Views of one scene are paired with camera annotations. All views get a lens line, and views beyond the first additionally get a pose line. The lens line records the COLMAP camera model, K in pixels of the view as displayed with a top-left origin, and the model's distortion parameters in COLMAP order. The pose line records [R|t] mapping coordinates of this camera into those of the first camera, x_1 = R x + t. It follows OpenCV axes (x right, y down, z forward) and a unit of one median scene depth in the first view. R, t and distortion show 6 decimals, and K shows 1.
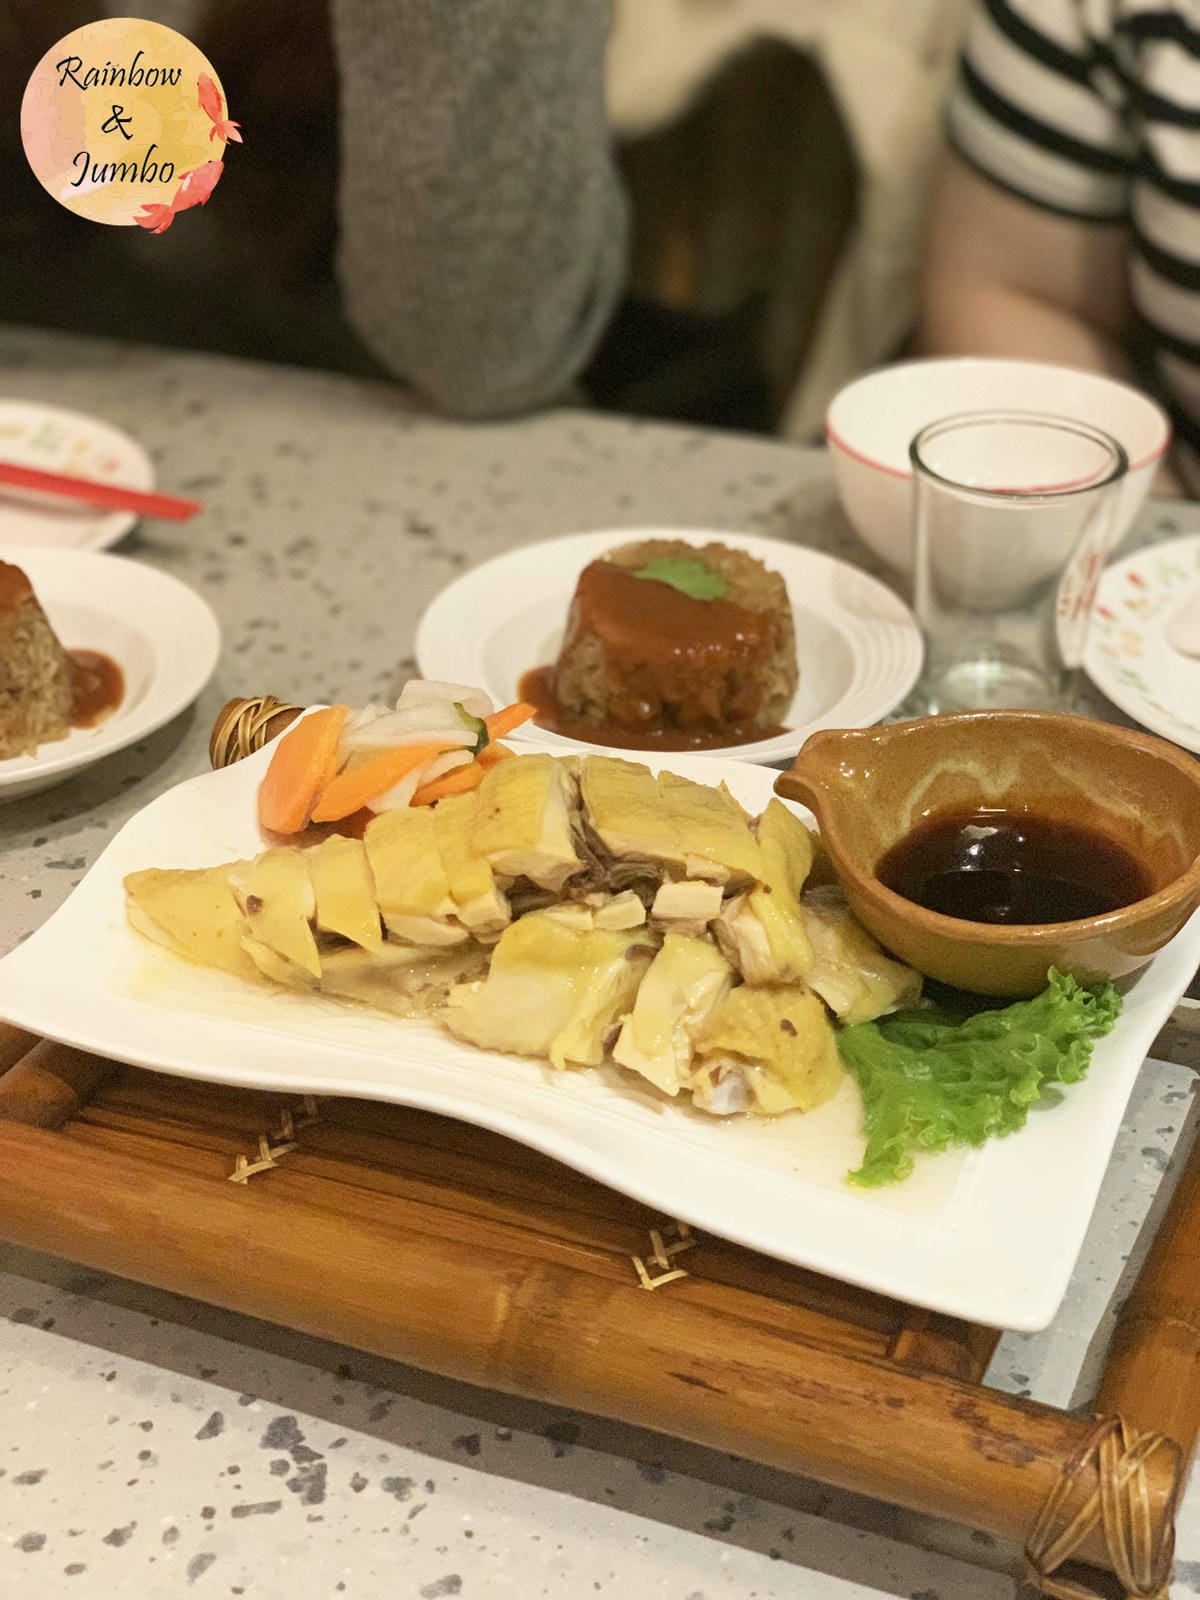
lens RADIAL K [[2413.5, 0, 599.3], [0, 2413.5, 800.0], [0, 0, 1]] dist [0.028401, 0.000000]
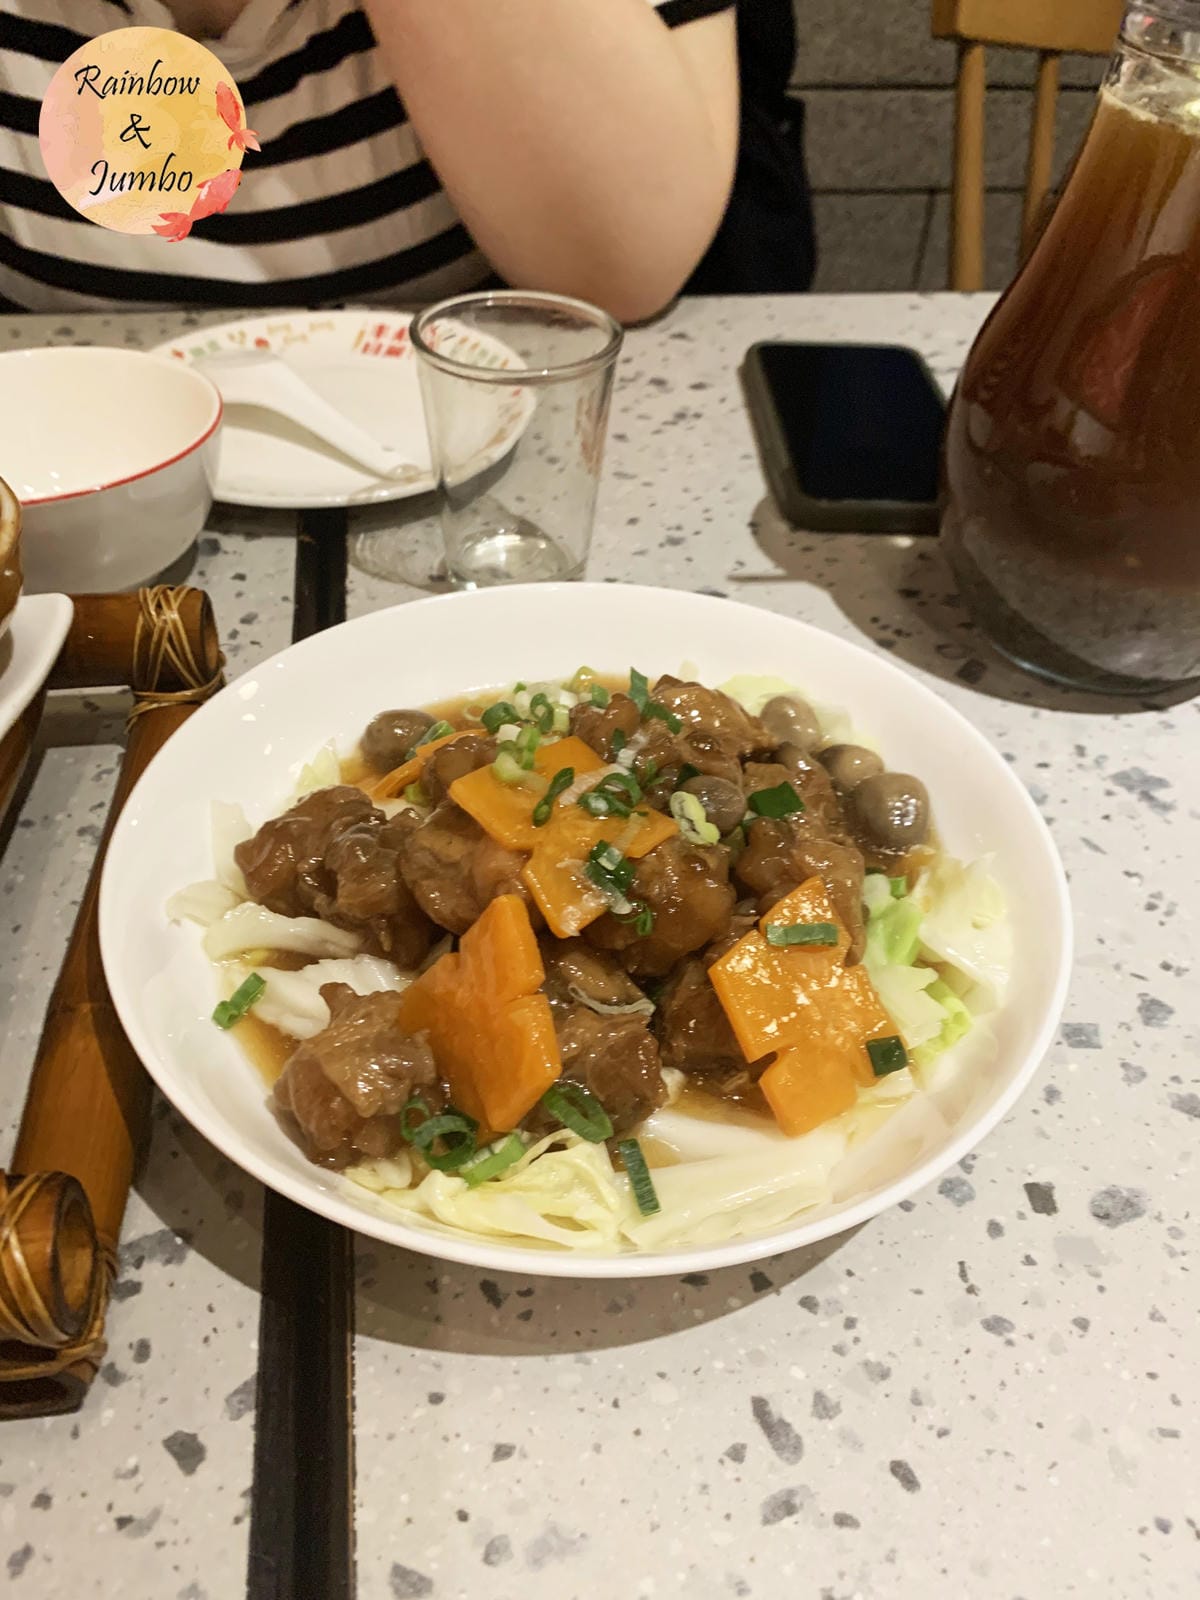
lens RADIAL K [[1238.4, 0, 600.1], [0, 1238.4, 799.4], [0, 0, 1]] dist [-0.008259, -0.008427]
pose [[0.860509, -0.322919, 0.394015, 0.212787], [0.229241, 0.936153, 0.266584, 0.028949], [-0.454943, -0.139073, 0.879594, 0.364013]]
